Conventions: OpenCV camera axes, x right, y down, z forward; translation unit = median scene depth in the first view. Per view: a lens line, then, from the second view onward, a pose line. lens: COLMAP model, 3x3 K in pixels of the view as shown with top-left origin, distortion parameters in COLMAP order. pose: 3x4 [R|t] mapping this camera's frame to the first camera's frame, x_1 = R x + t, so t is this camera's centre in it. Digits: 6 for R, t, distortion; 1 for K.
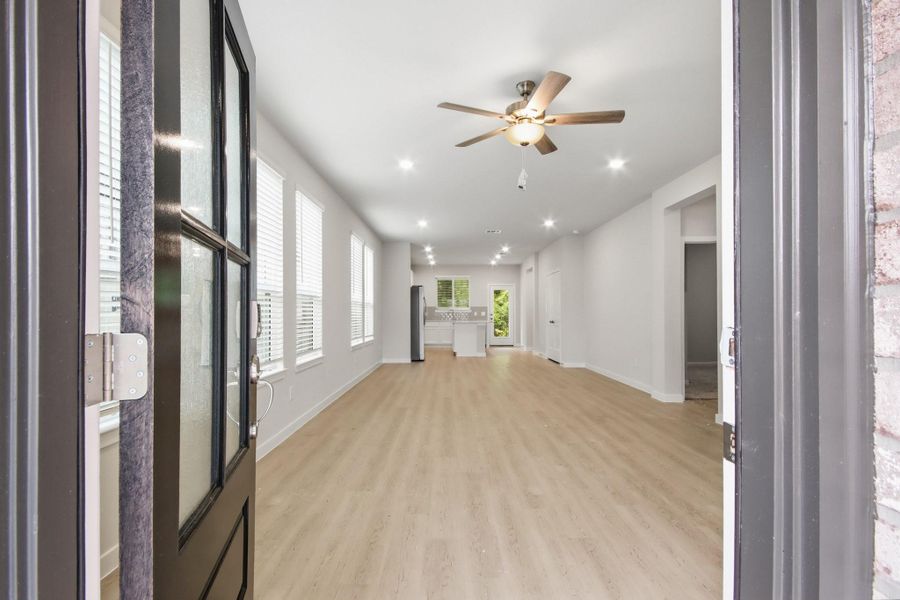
lens RADIAL K [[443.7, 0, 454.0], [0, 443.7, 315.3], [0, 0, 1]] dist [-0.000500, -0.000080]
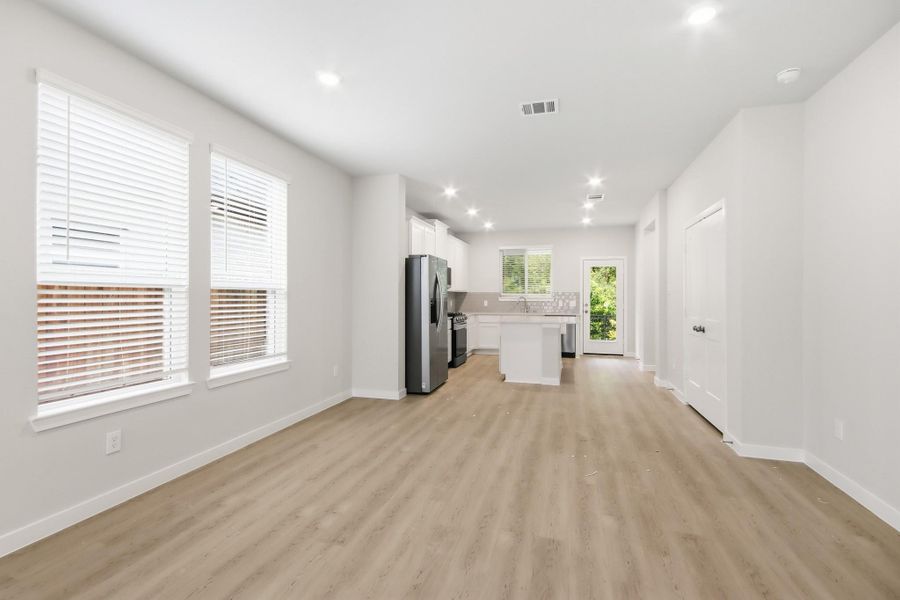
lens RADIAL K [[411.5, 0, 450.0], [0, 411.5, 300.0], [0, 0, 1]] dist [0.000152, -0.000090]
pose [[0.954365, 0.005575, -0.298590, 0.154011], [-0.004521, 0.999981, 0.004220, -0.021345], [0.298608, -0.002677, 0.954372, 0.776303]]
